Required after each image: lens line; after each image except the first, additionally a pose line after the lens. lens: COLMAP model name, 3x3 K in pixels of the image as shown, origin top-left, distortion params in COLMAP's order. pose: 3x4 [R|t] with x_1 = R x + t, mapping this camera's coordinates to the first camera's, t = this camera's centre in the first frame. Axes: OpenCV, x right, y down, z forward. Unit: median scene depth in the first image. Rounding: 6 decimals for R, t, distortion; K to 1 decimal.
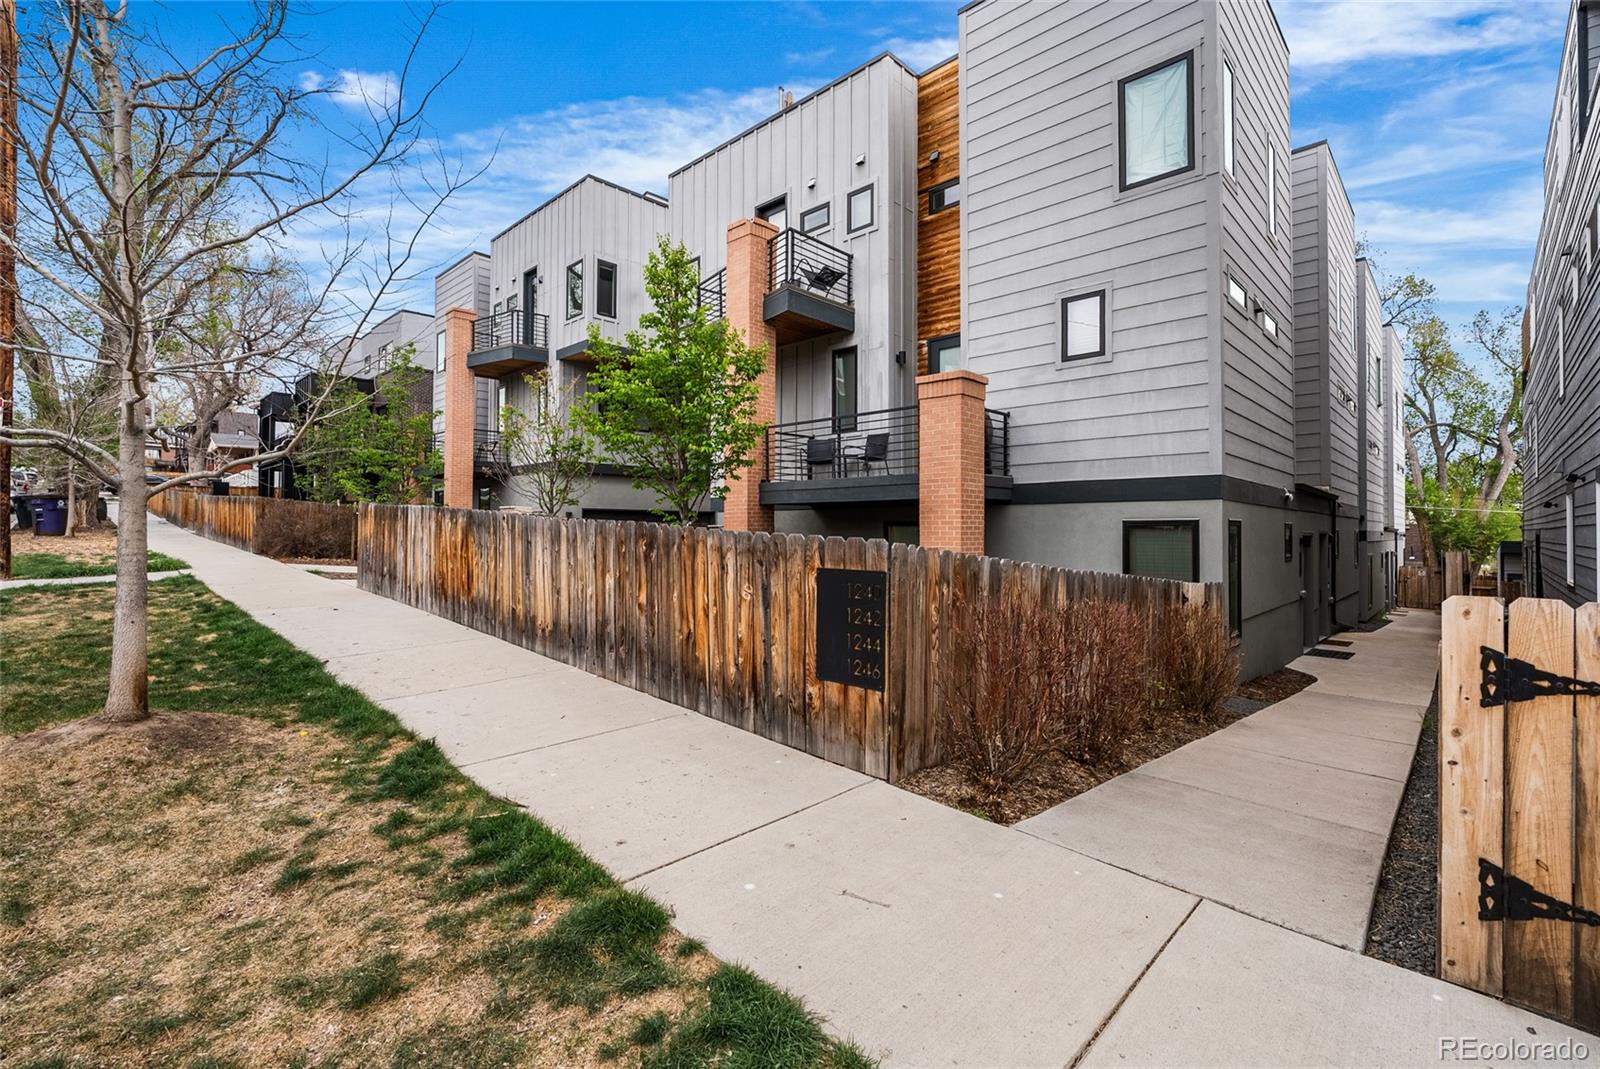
lens RADIAL K [[710.1, 0, 804.0], [0, 710.1, 530.2], [0, 0, 1]] dist [-0.007890, 0.001354]
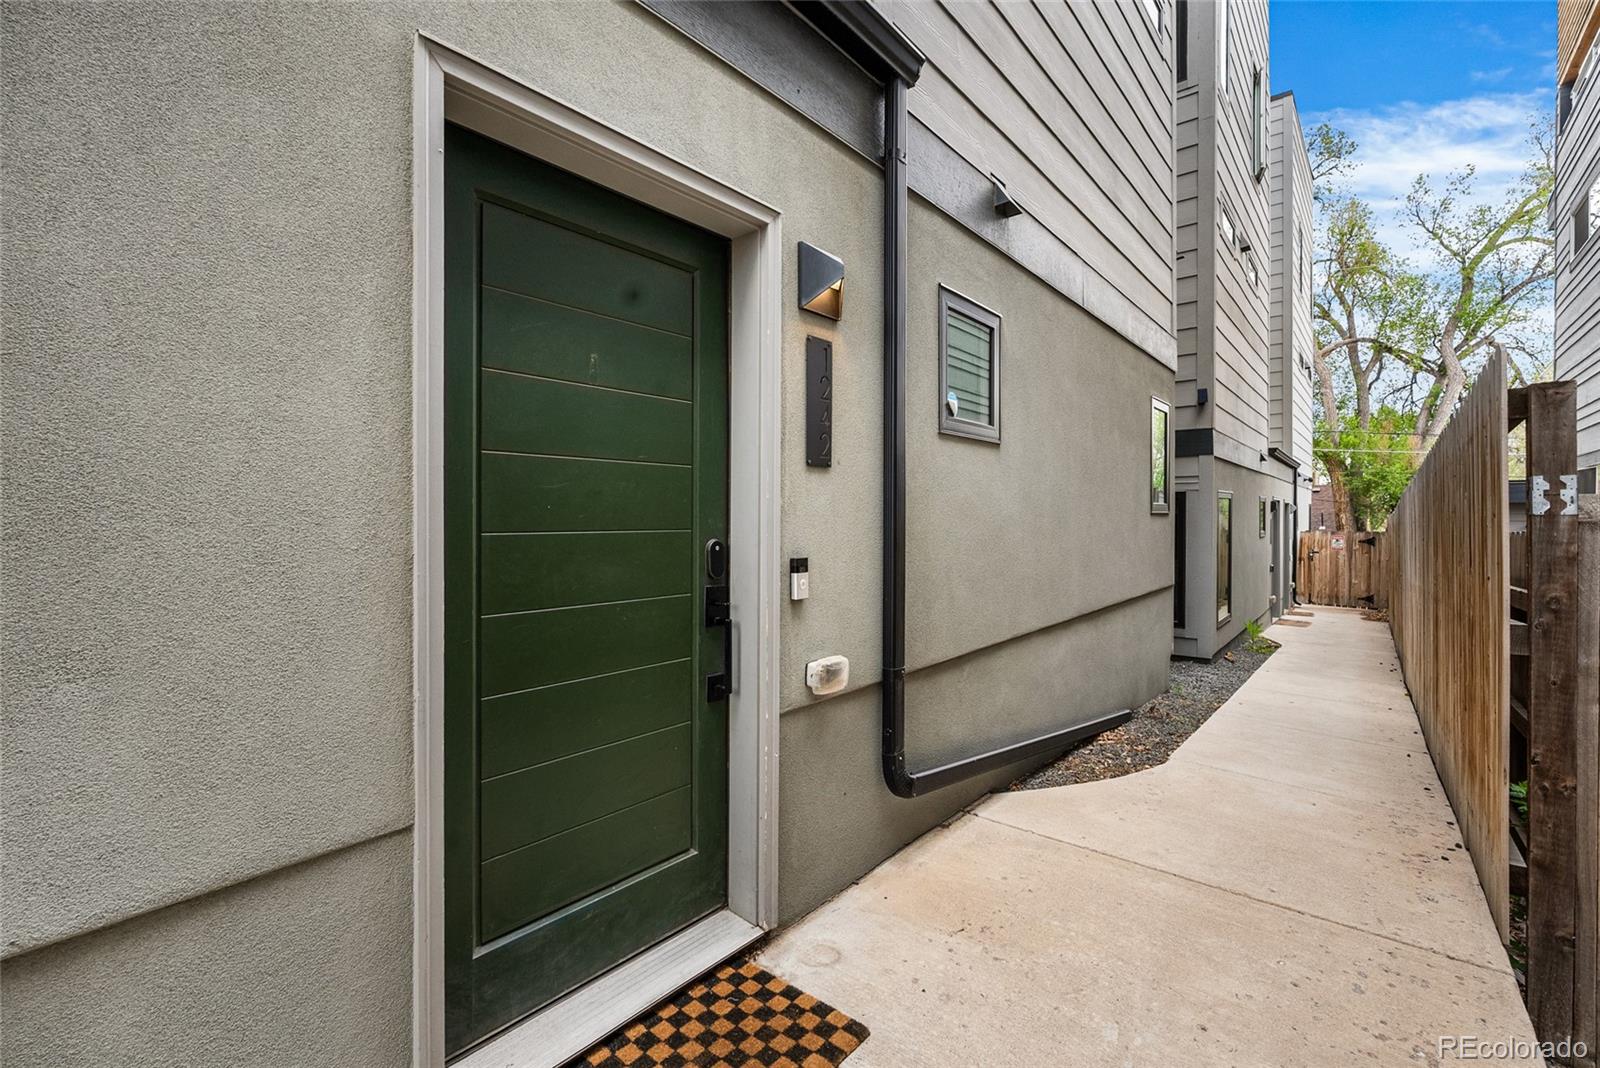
lens RADIAL K [[710.1, 0, 798.3], [0, 710.1, 522.0], [0, 0, 1]] dist [-0.007890, 0.001354]
pose [[0.997403, 0.000093, 0.072018, 0.277624], [-0.001343, 0.999849, 0.017311, 0.024027], [-0.072006, -0.017363, 0.997253, 0.321297]]
